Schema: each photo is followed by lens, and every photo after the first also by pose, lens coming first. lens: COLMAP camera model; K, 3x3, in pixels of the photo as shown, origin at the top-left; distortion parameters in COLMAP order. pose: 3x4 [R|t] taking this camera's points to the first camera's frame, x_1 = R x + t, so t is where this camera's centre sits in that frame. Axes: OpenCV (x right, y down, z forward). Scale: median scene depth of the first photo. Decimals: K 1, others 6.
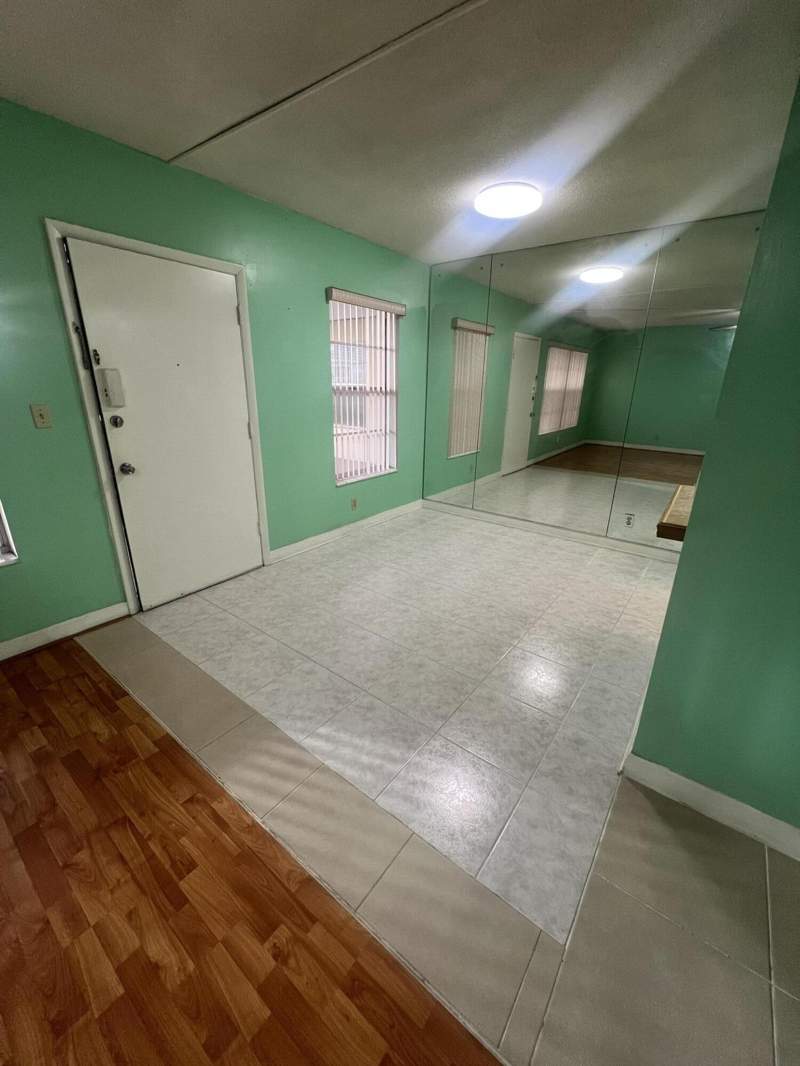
lens RADIAL K [[426.0, 0, 403.4], [0, 426.0, 533.4], [0, 0, 1]] dist [-0.005202, 0.001062]
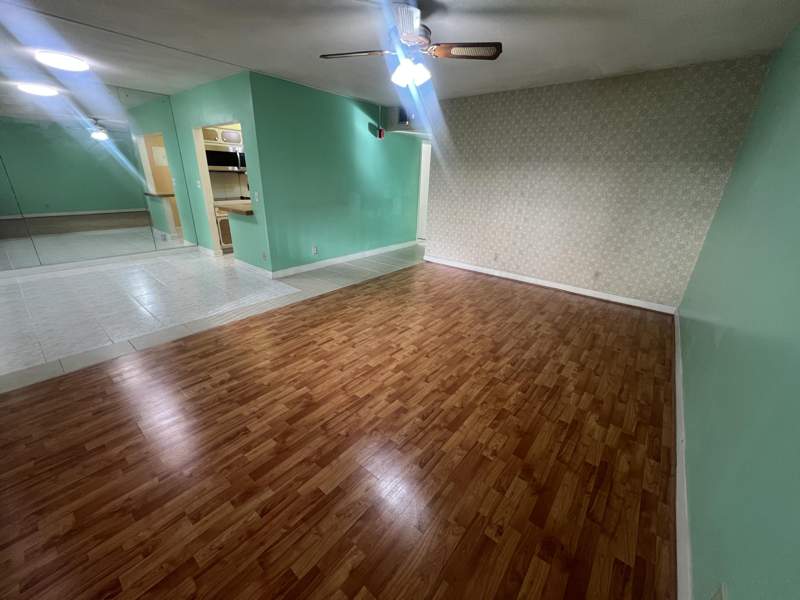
lens RADIAL K [[318.9, 0, 399.2], [0, 318.9, 298.3], [0, 0, 1]] dist [-0.002857, 0.000850]
pose [[0.036412, -0.376368, 0.925755, -2.191721], [0.311449, 0.884505, 0.347348, 0.095635], [-0.949565, 0.275678, 0.149426, -0.432860]]
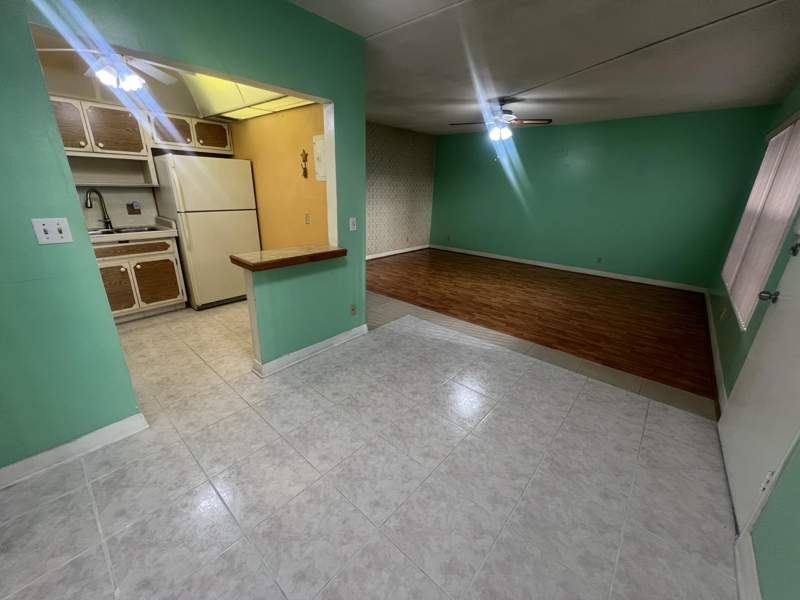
lens RADIAL K [[318.9, 0, 399.0], [0, 318.9, 296.6], [0, 0, 1]] dist [-0.002857, 0.000850]
pose [[-0.996597, -0.065221, 0.050408, 0.247316], [-0.019233, 0.778626, 0.627193, -0.922338], [-0.080156, 0.624089, -0.777231, 2.542814]]
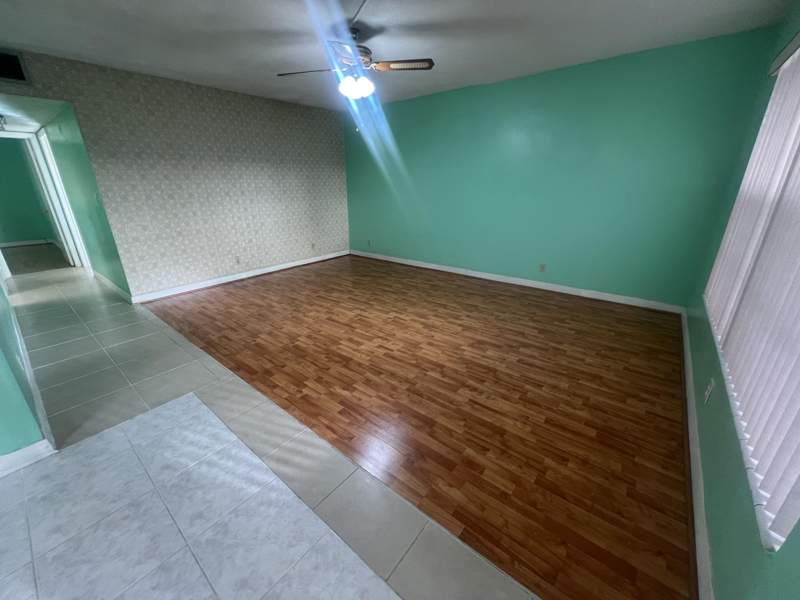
lens RADIAL K [[318.9, 0, 397.1], [0, 318.9, 296.9], [0, 0, 1]] dist [-0.002857, 0.000850]
pose [[-0.999434, -0.020942, 0.026319, -0.676207], [0.000697, 0.769437, 0.638722, -0.542170], [-0.033627, 0.638379, -0.768987, 1.532519]]
